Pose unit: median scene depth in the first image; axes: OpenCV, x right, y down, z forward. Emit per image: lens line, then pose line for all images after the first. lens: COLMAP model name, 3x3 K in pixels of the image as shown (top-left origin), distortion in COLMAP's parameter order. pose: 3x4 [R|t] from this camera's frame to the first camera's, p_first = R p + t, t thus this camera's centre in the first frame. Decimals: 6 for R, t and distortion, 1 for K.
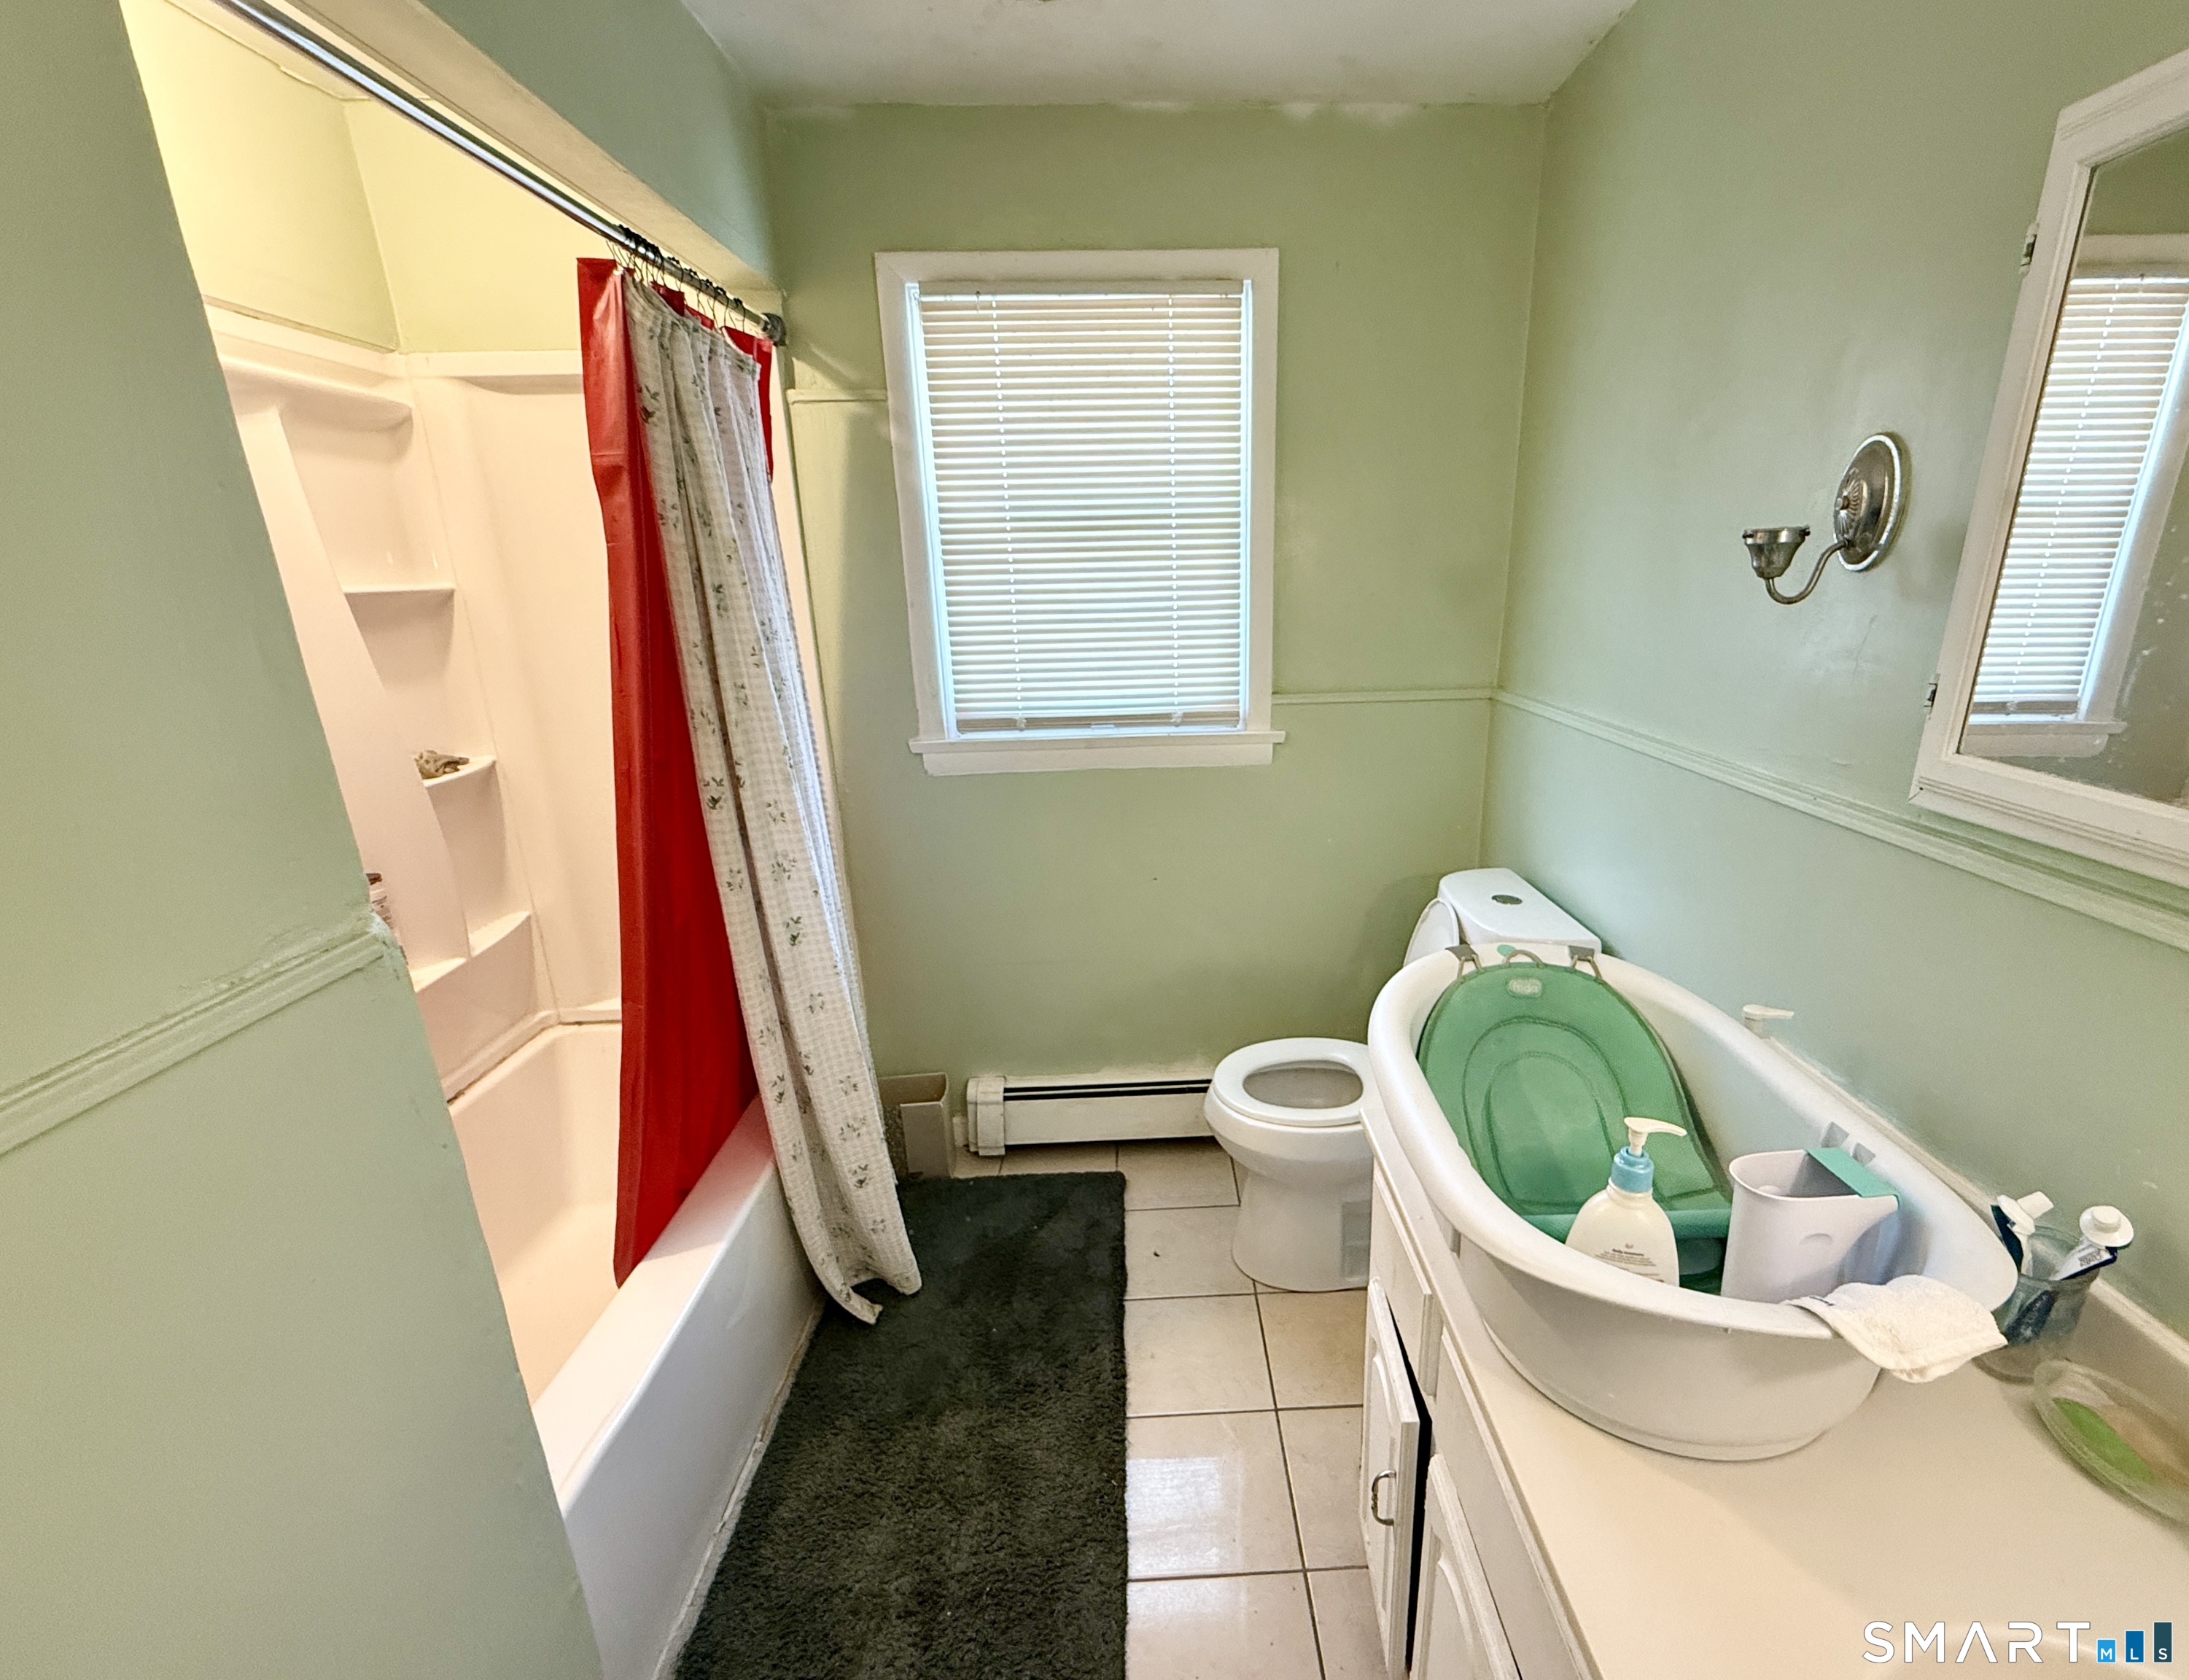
lens RADIAL K [[981.2, 0, 1173.1], [0, 981.2, 873.5], [0, 0, 1]] dist [0.000854, -0.000164]
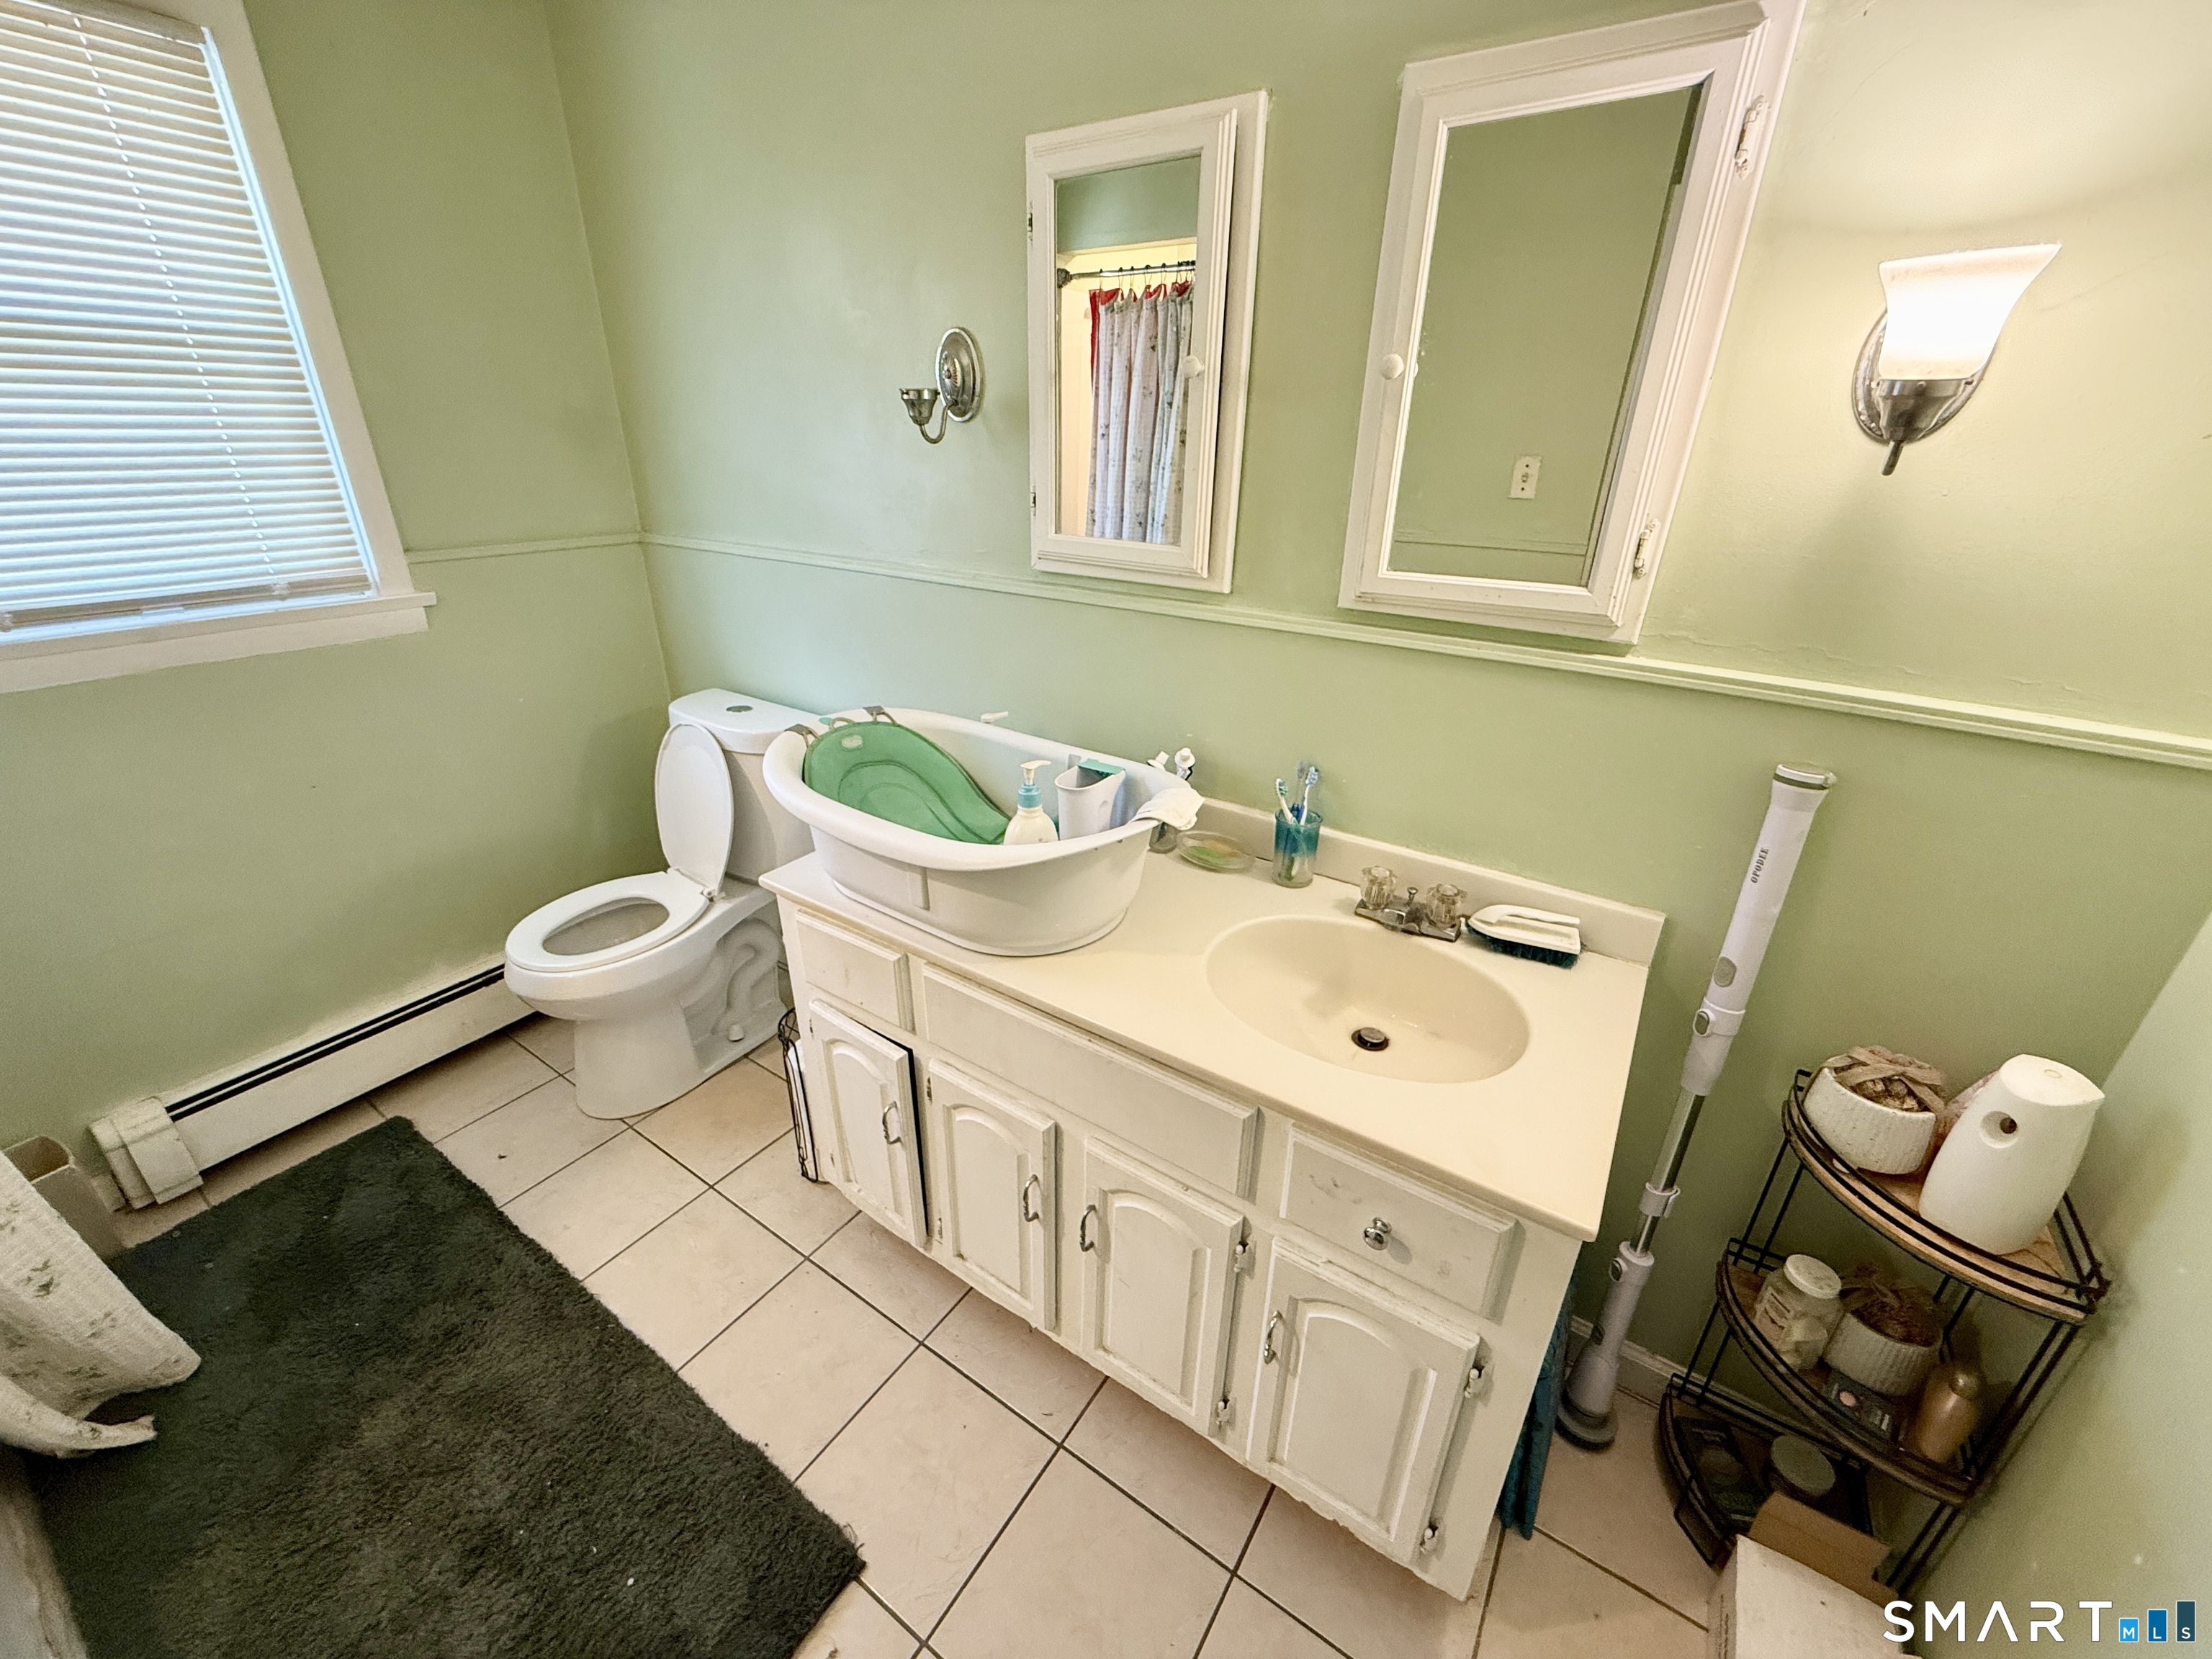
lens RADIAL K [[888.7, 0, 1099.7], [0, 888.7, 826.1], [0, 0, 1]] dist [-0.004703, 0.000496]
pose [[0.586724, -0.301923, 0.751397, -0.269071], [0.215559, 0.952647, 0.214470, 0.026938], [-0.780570, 0.036136, 0.624023, -0.003514]]
